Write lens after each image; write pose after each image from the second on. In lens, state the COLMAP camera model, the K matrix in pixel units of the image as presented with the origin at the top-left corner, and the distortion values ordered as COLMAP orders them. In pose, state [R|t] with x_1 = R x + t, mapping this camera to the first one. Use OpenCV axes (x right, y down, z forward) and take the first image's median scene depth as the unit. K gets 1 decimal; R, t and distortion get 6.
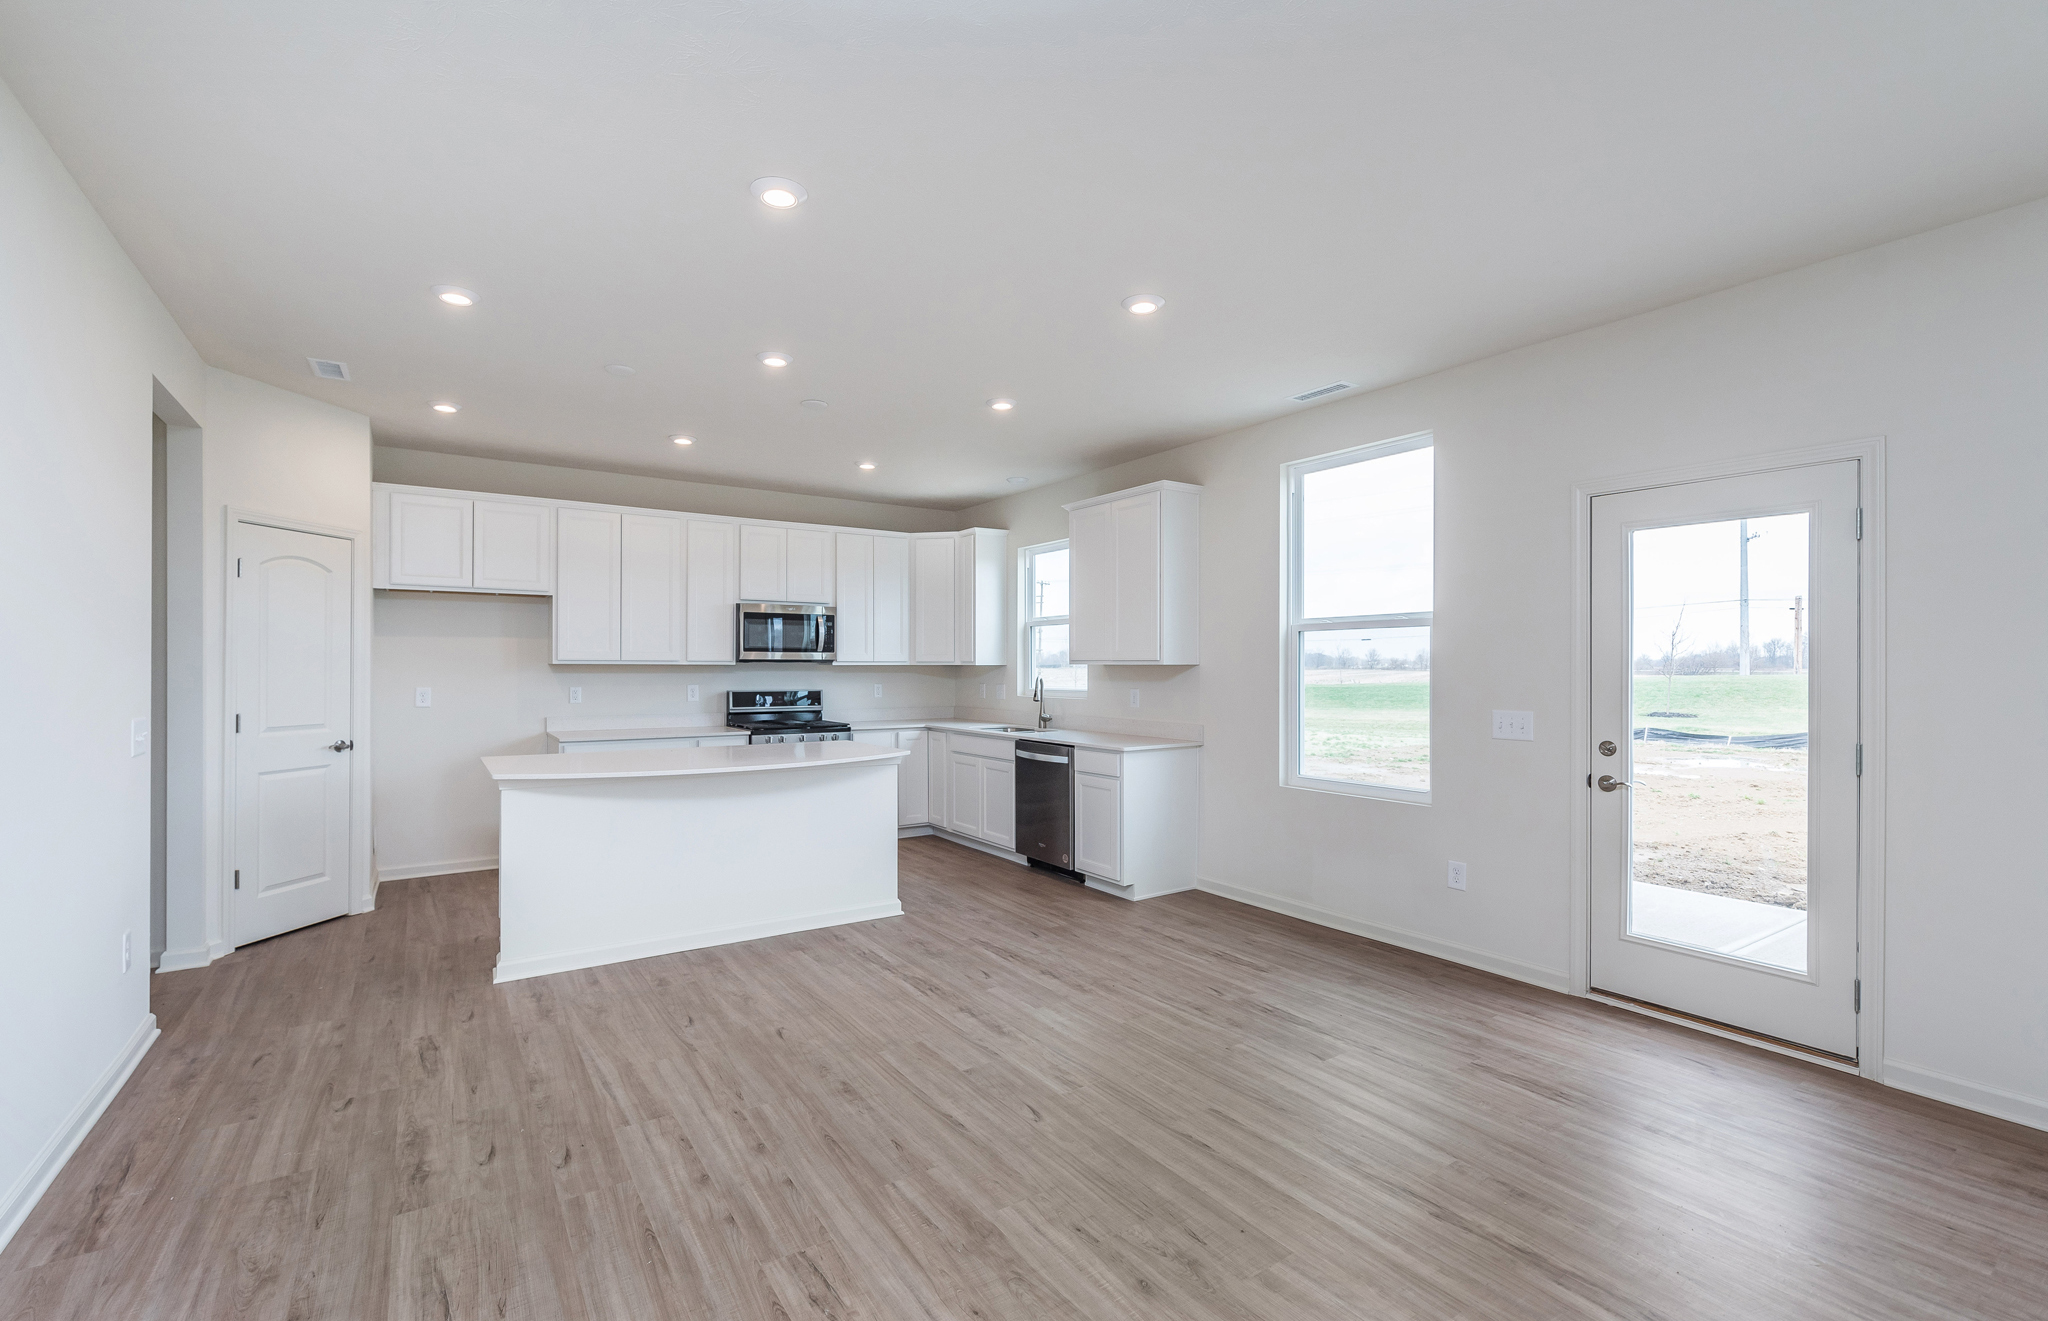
lens RADIAL K [[879.6, 0, 1003.1], [0, 879.6, 663.5], [0, 0, 1]] dist [0.004071, -0.001825]
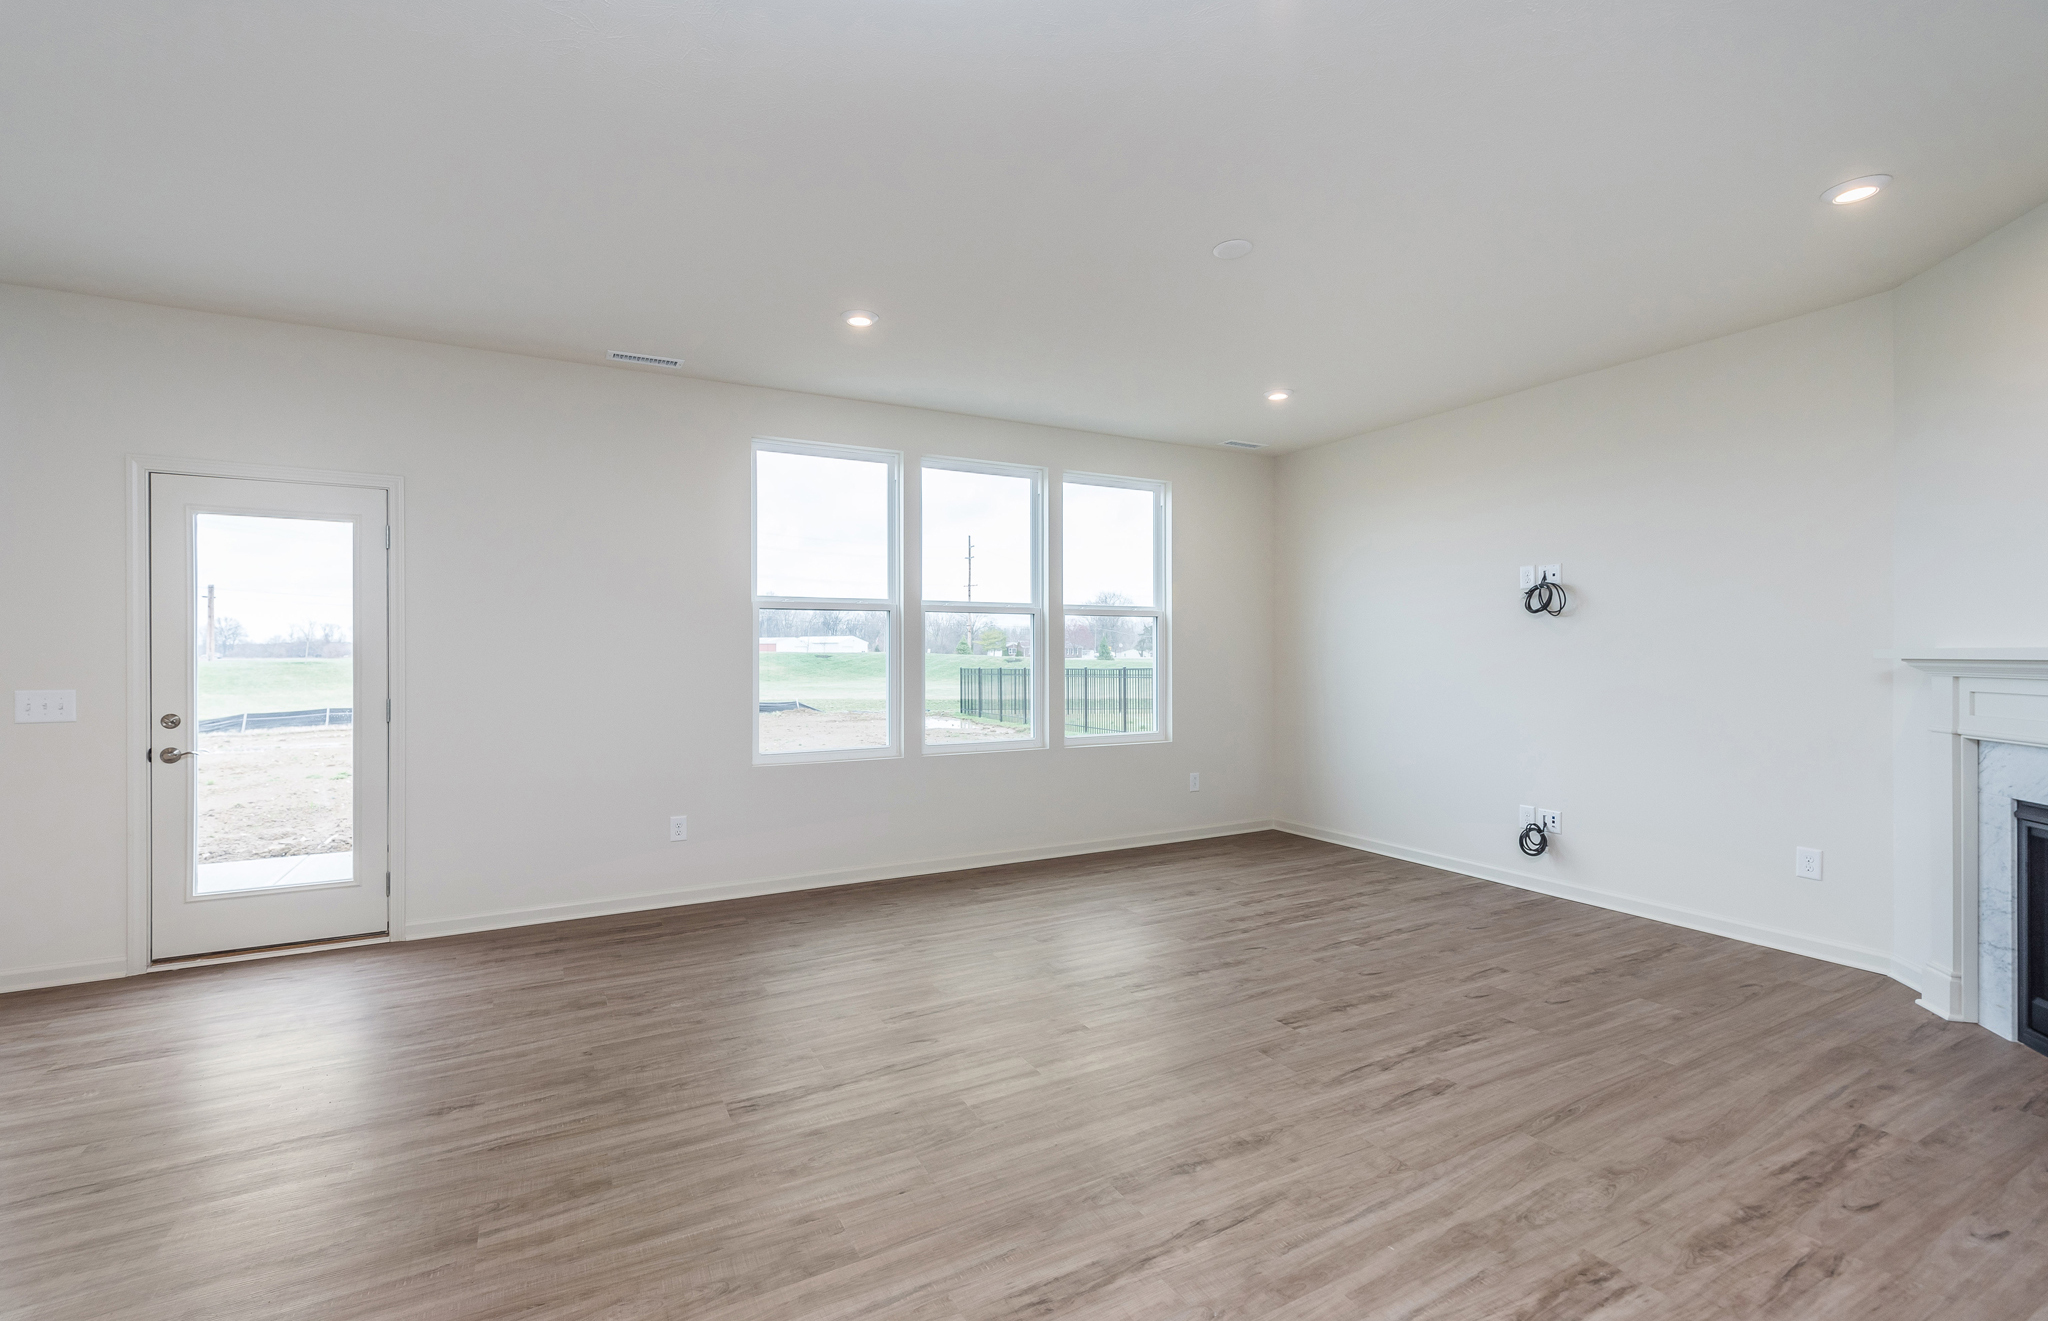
lens RADIAL K [[879.6, 0, 992.1], [0, 879.6, 660.2], [0, 0, 1]] dist [0.004071, -0.001825]
pose [[0.105930, -0.008342, 0.994339, -0.197114], [-0.001063, 0.999963, 0.008503, 0.013809], [-0.994373, -0.001957, 0.105917, -0.048766]]
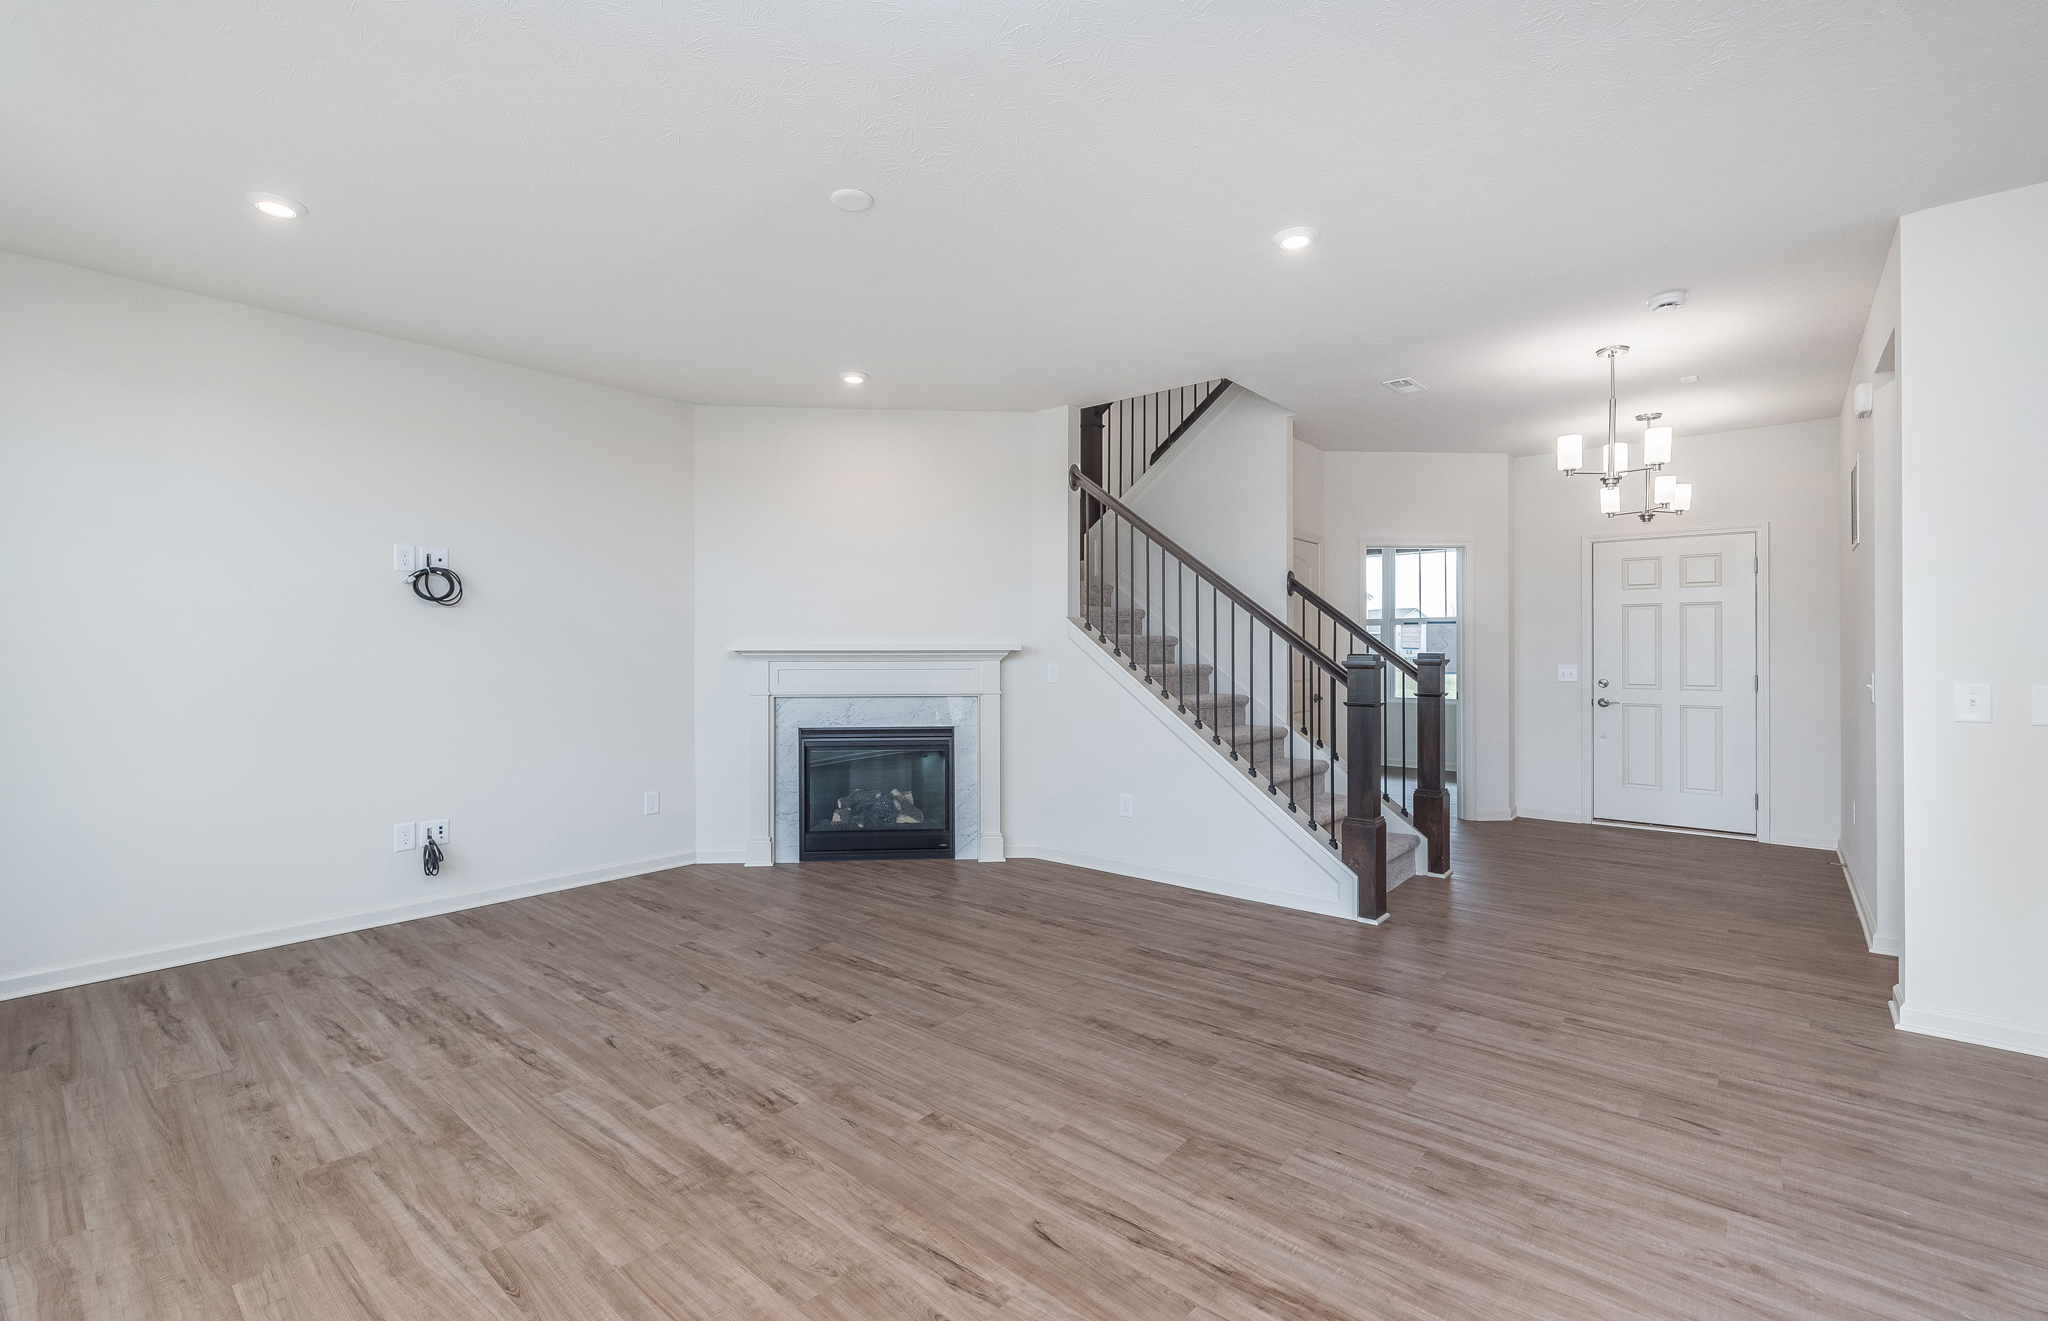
lens RADIAL K [[879.6, 0, 1005.9], [0, 879.6, 649.3], [0, 0, 1]] dist [0.004071, -0.001825]
pose [[-0.962226, -0.002467, -0.272240, 0.644418], [-0.001112, 0.999986, -0.005132, 0.021814], [0.272249, -0.004635, -0.962216, 0.520399]]
